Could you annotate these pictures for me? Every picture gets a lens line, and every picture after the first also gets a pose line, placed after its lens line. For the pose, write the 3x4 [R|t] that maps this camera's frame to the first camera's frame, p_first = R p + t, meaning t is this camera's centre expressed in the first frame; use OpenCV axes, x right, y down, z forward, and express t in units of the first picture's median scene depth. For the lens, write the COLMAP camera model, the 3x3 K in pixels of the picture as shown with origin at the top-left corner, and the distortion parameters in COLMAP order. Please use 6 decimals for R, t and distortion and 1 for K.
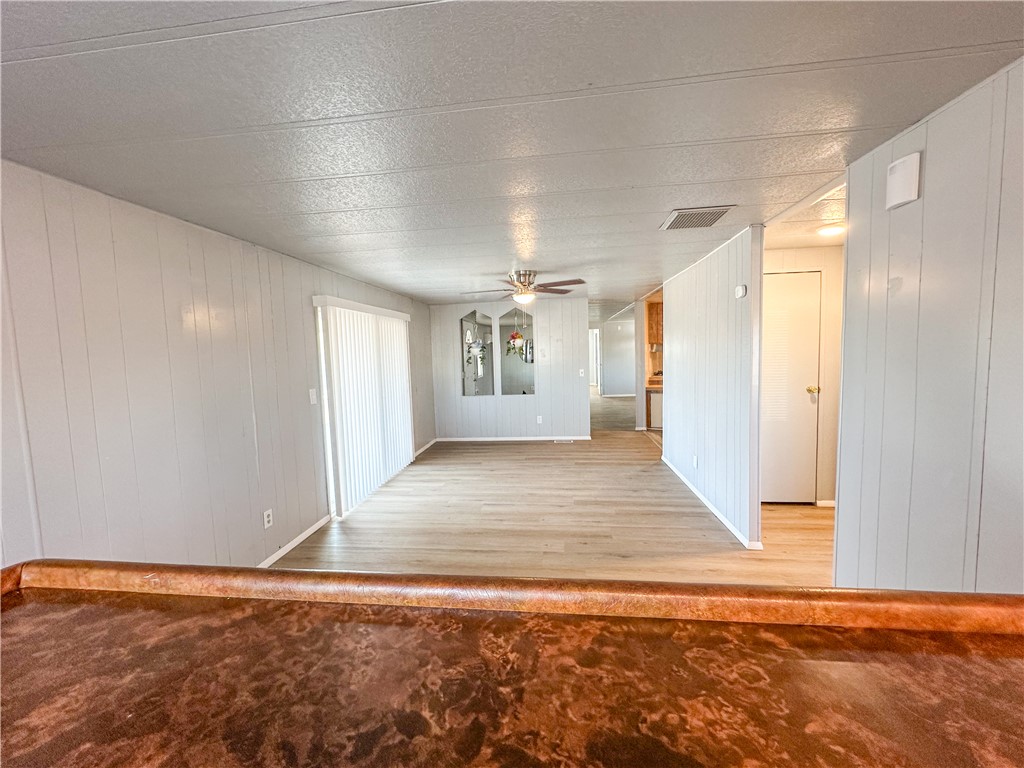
lens RADIAL K [[410.8, 0, 517.4], [0, 410.8, 383.6], [0, 0, 1]] dist [-0.002385, 0.000690]
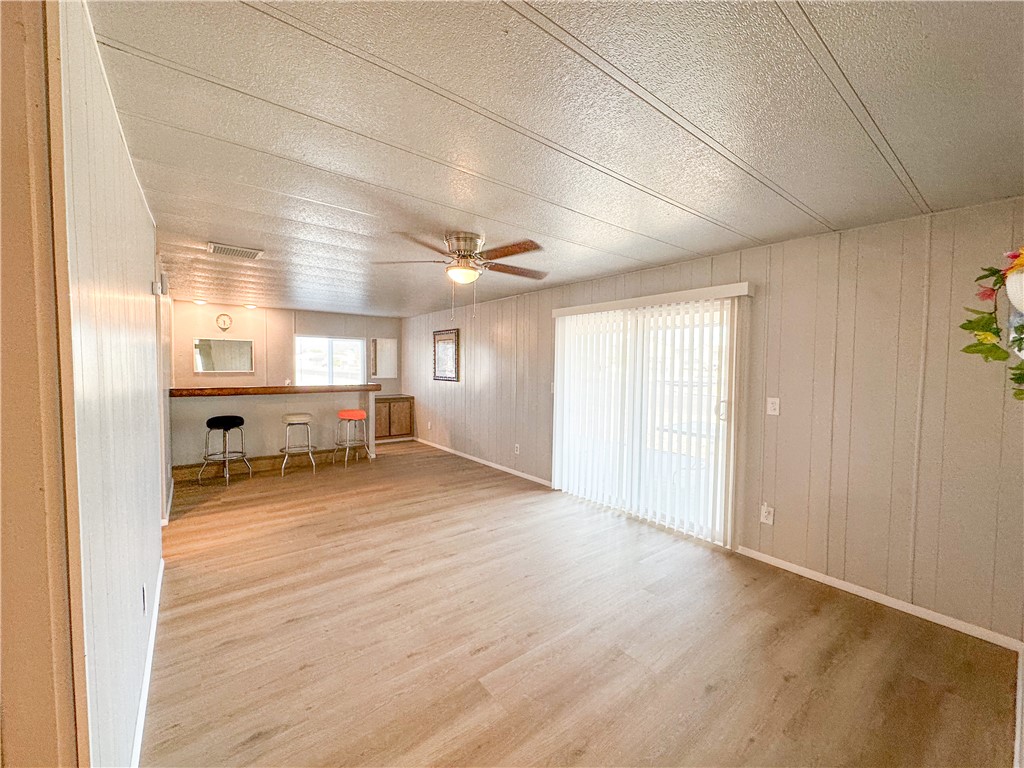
lens RADIAL K [[410.8, 0, 509.6], [0, 410.8, 386.3], [0, 0, 1]] dist [-0.002385, 0.000690]
pose [[-0.724224, 0.059547, -0.686989, 0.463039], [-0.041831, 0.990636, 0.129966, -0.125912], [0.688294, 0.122862, -0.714952, 1.660012]]
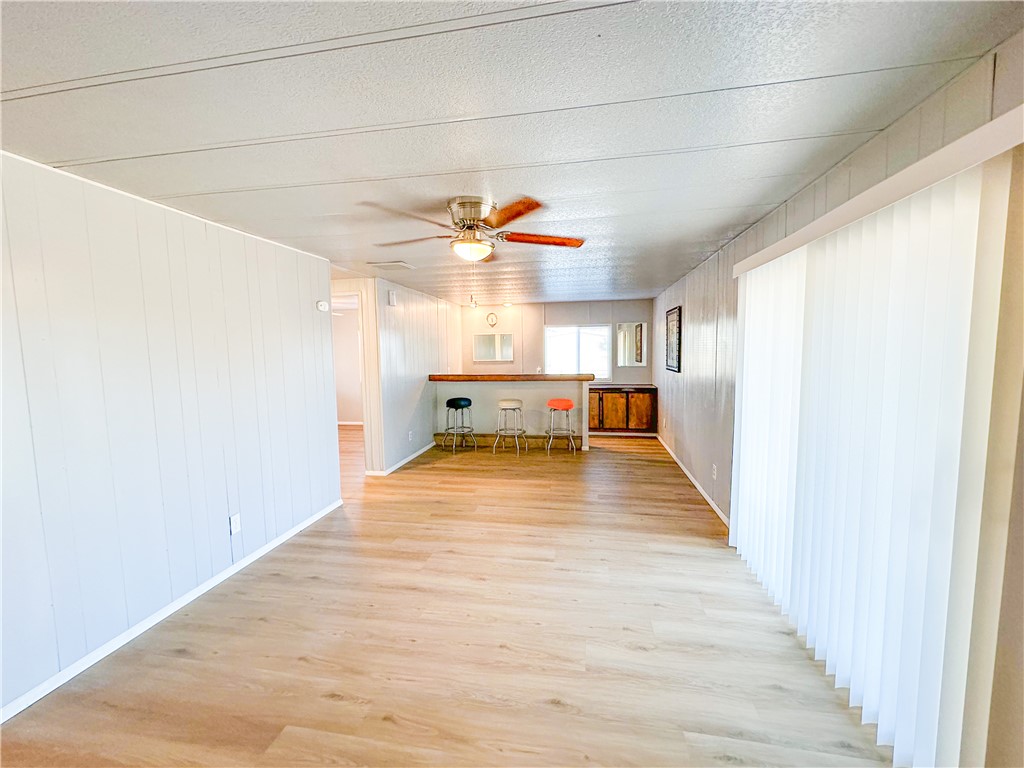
lens RADIAL K [[410.8, 0, 508.8], [0, 410.8, 379.8], [0, 0, 1]] dist [-0.002385, 0.000690]
pose [[-0.995182, 0.042837, 0.088192, -0.081562], [0.055619, 0.987422, 0.148002, -0.122153], [-0.080743, 0.152194, -0.985047, 1.675550]]
